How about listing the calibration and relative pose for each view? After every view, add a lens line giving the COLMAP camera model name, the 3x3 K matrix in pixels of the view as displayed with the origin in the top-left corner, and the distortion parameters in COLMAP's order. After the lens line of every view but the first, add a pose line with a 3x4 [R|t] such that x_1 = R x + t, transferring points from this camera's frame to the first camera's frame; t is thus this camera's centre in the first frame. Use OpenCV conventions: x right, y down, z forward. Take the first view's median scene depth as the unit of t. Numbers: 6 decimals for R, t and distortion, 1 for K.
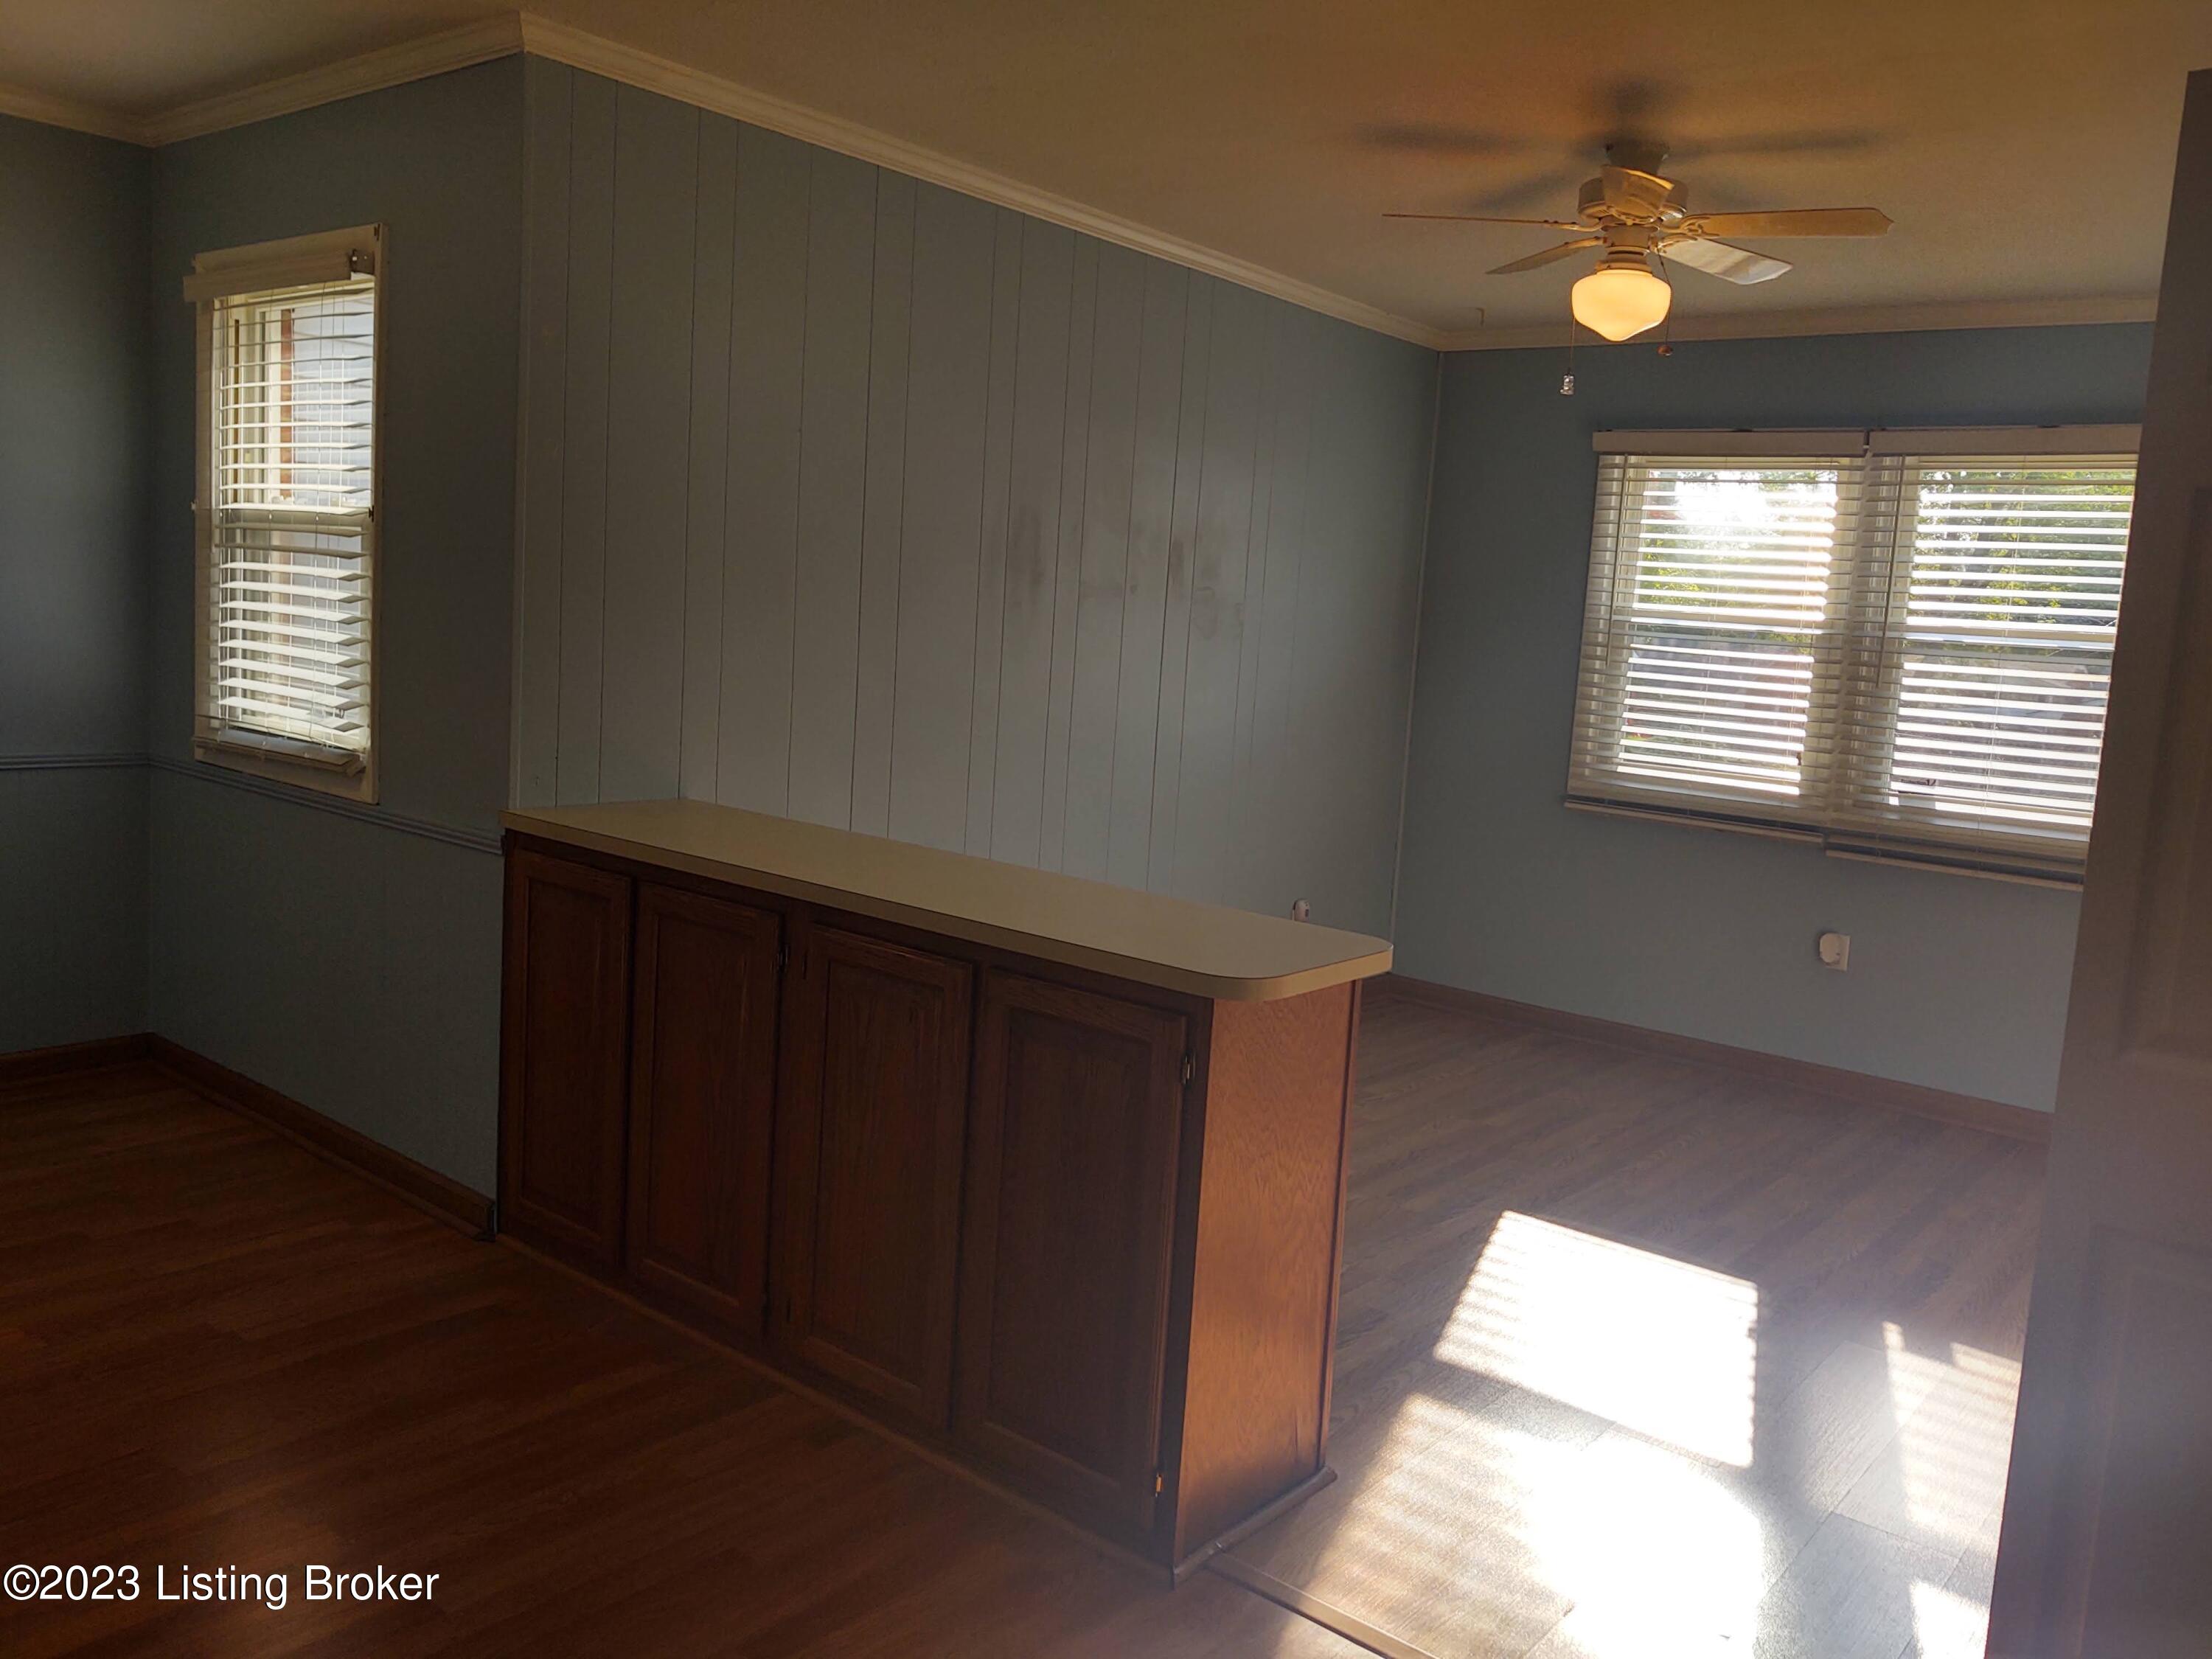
lens RADIAL K [[1682.4, 0, 1099.3], [0, 1682.4, 795.9], [0, 0, 1]] dist [0.066130, -0.098701]
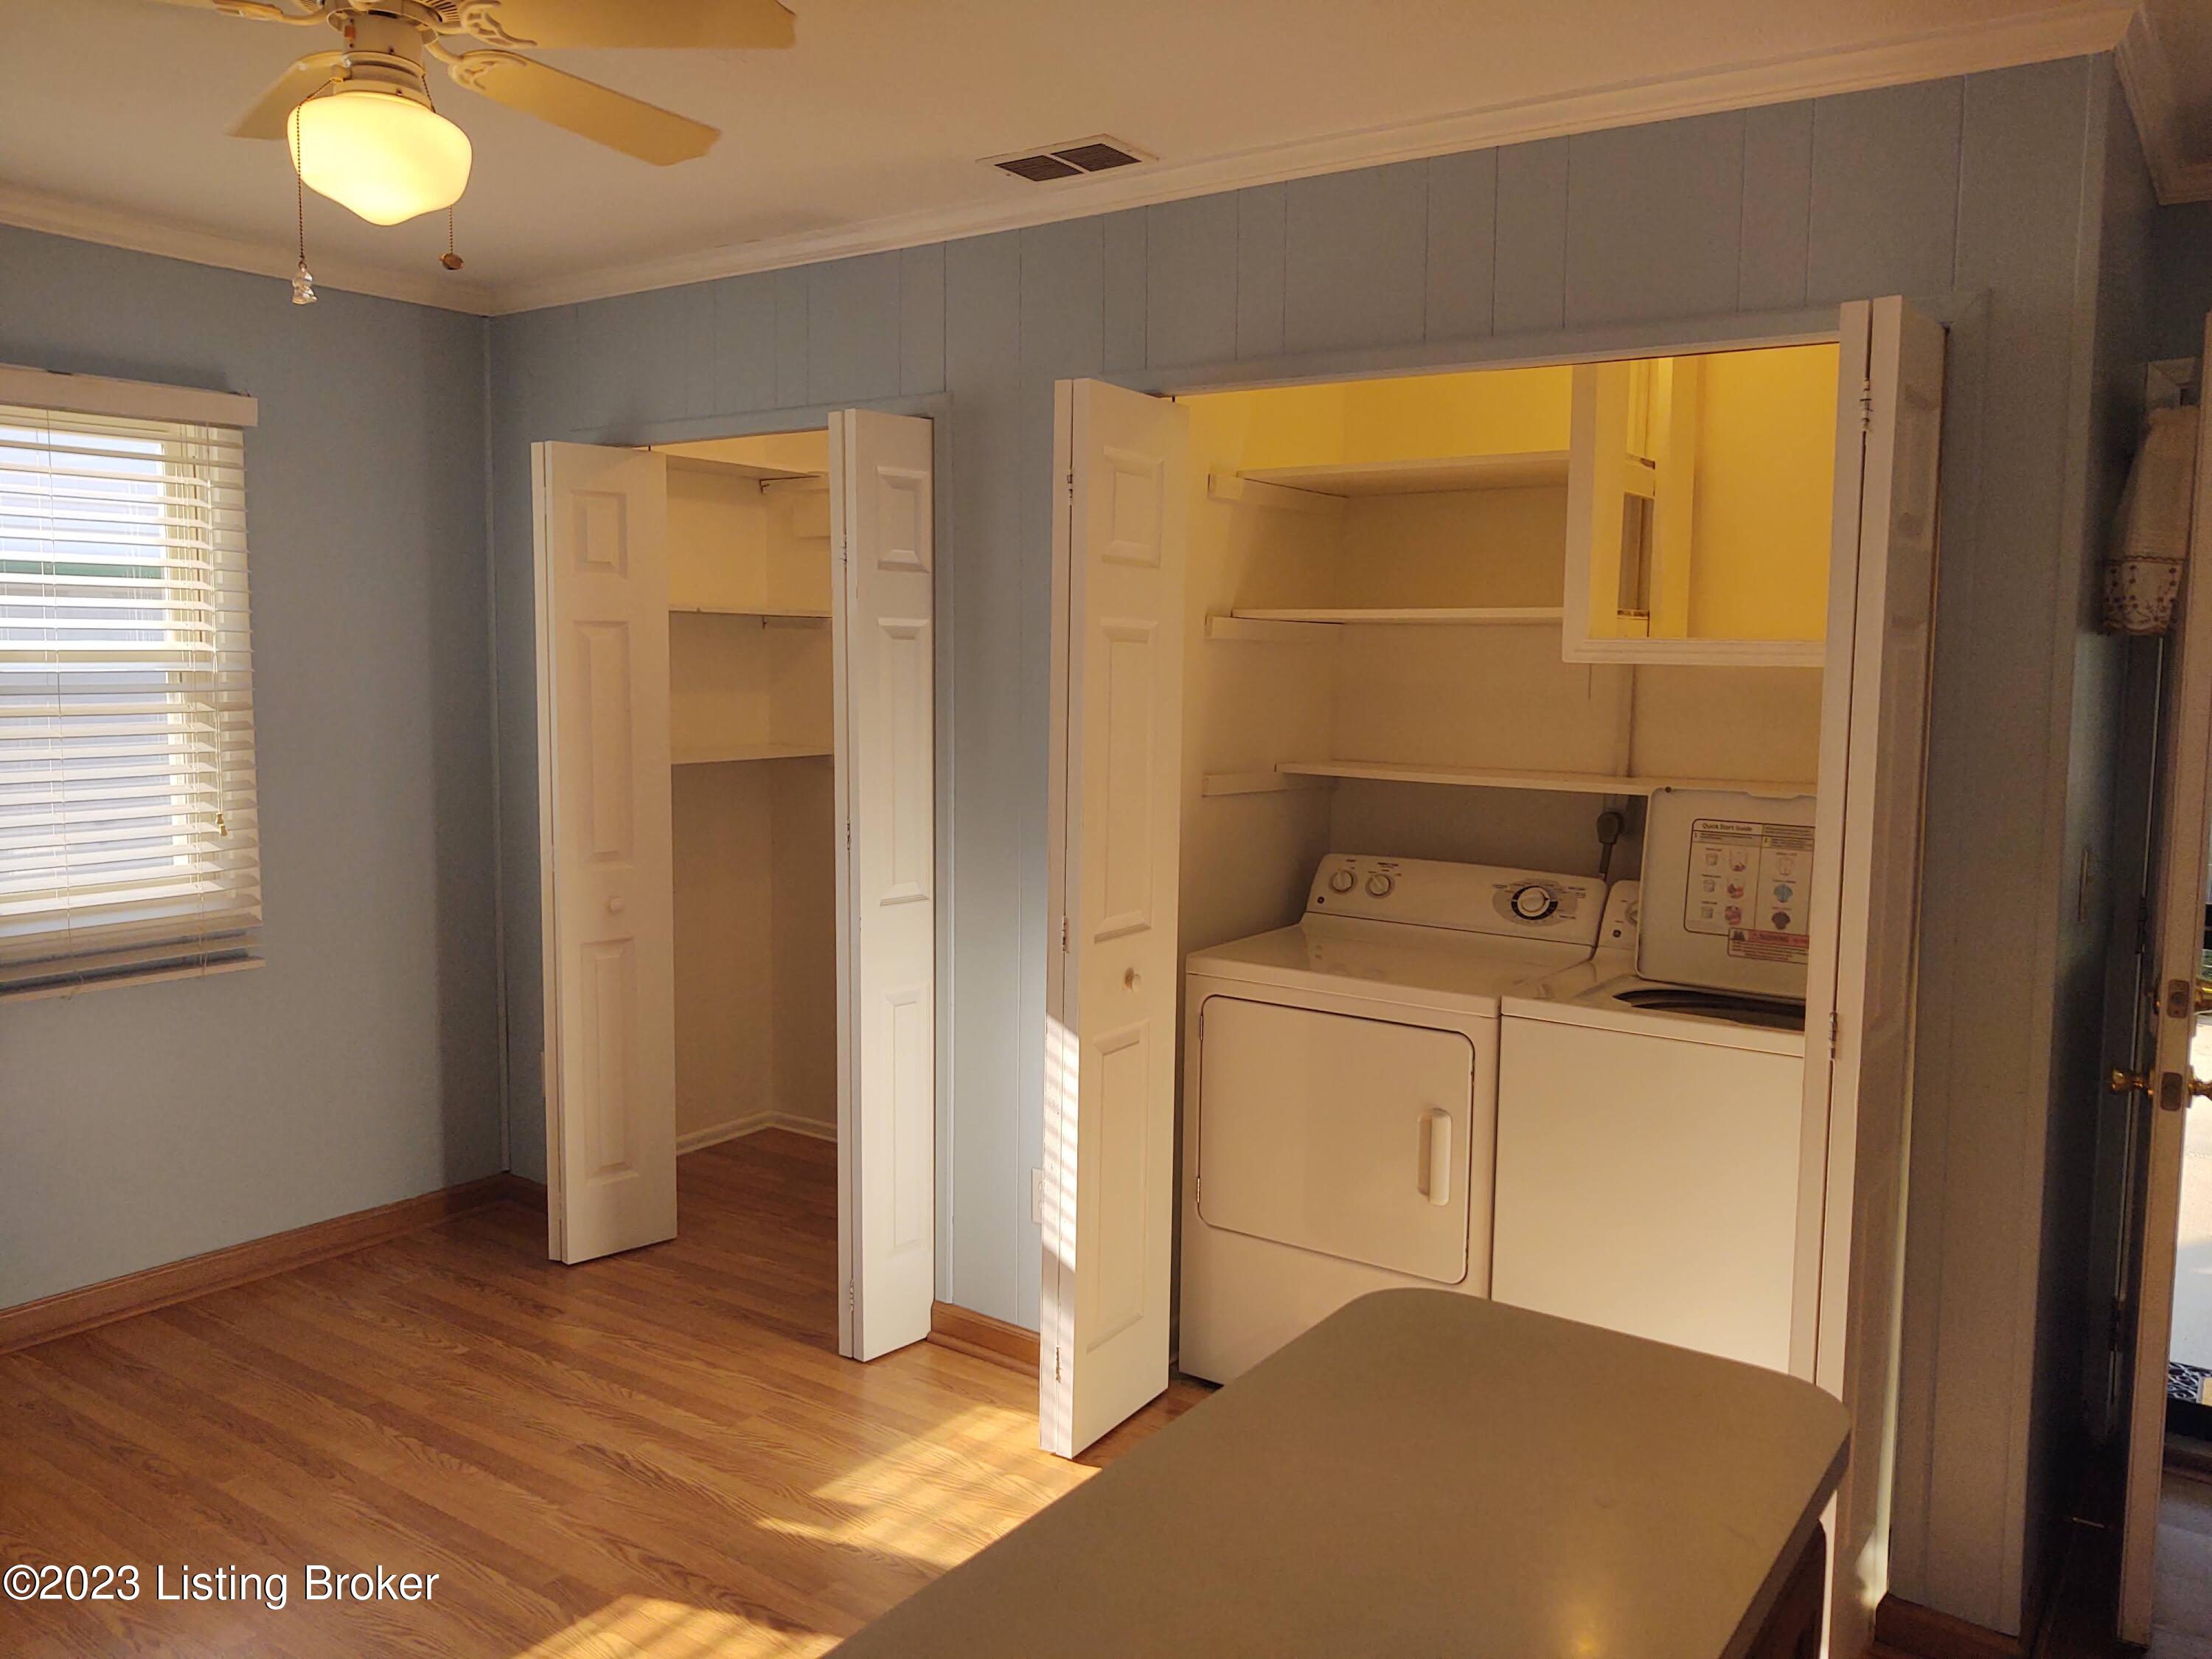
lens RADIAL K [[1682.4, 0, 1099.3], [0, 1682.4, 795.9], [0, 0, 1]] dist [0.066130, -0.098701]
pose [[-0.064175, -0.159431, 0.985121, -0.294042], [0.095582, 0.981635, 0.165094, -0.152588], [-0.993351, 0.104755, -0.047758, 0.796796]]
